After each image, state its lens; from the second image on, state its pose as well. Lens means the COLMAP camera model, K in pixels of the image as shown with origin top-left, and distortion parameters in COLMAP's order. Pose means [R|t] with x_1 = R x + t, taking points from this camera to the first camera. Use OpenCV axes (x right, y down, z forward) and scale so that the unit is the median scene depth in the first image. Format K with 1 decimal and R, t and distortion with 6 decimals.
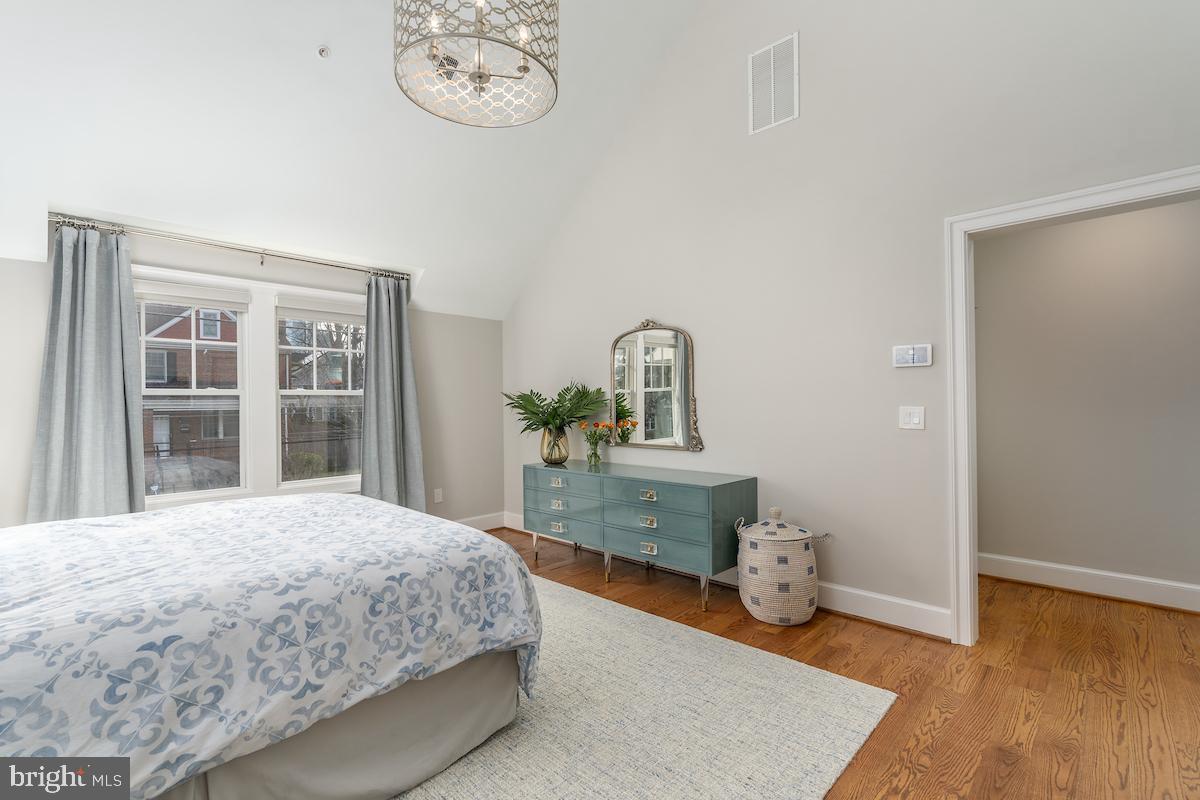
lens RADIAL K [[542.6, 0, 597.7], [0, 542.6, 398.3], [0, 0, 1]] dist [-0.014721, 0.004268]
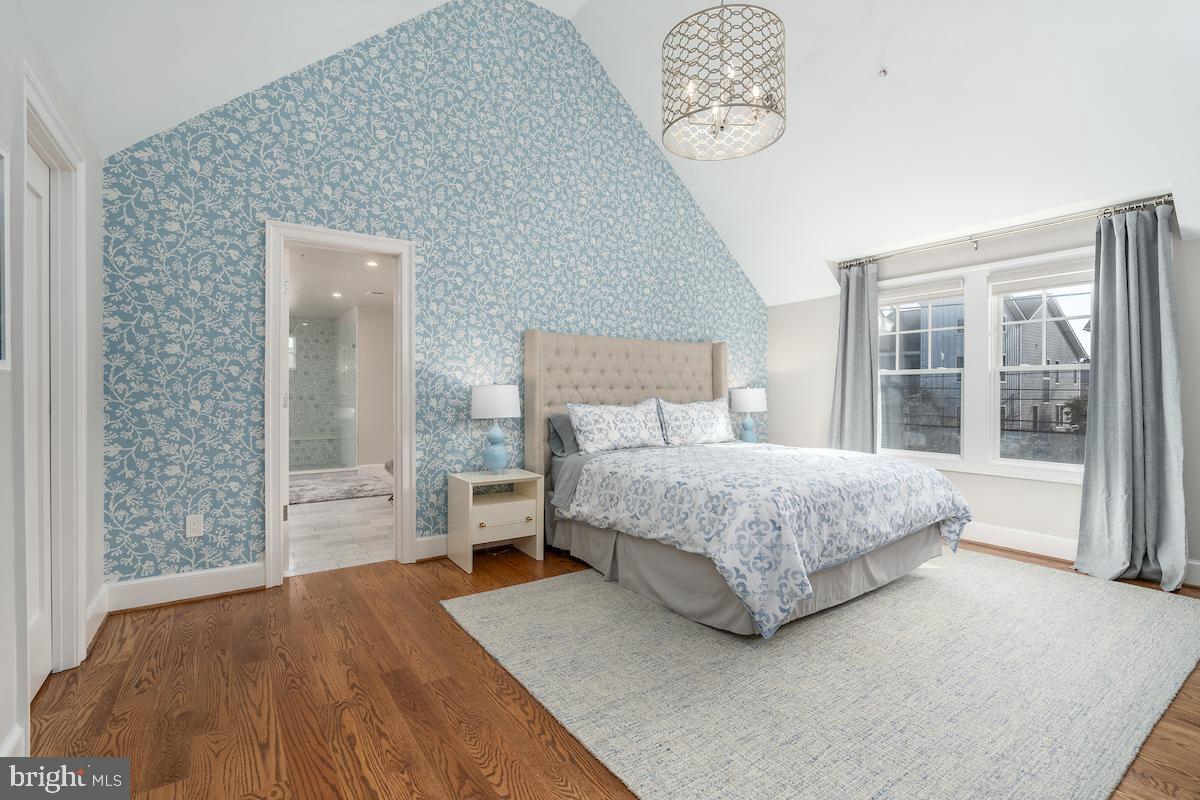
lens RADIAL K [[542.6, 0, 596.3], [0, 542.6, 391.7], [0, 0, 1]] dist [-0.014721, 0.004268]
pose [[-0.204756, 0.008396, -0.978777, 1.178538], [0.009983, 0.999929, 0.006489, 0.037258], [0.978762, -0.008443, -0.204825, 0.998467]]
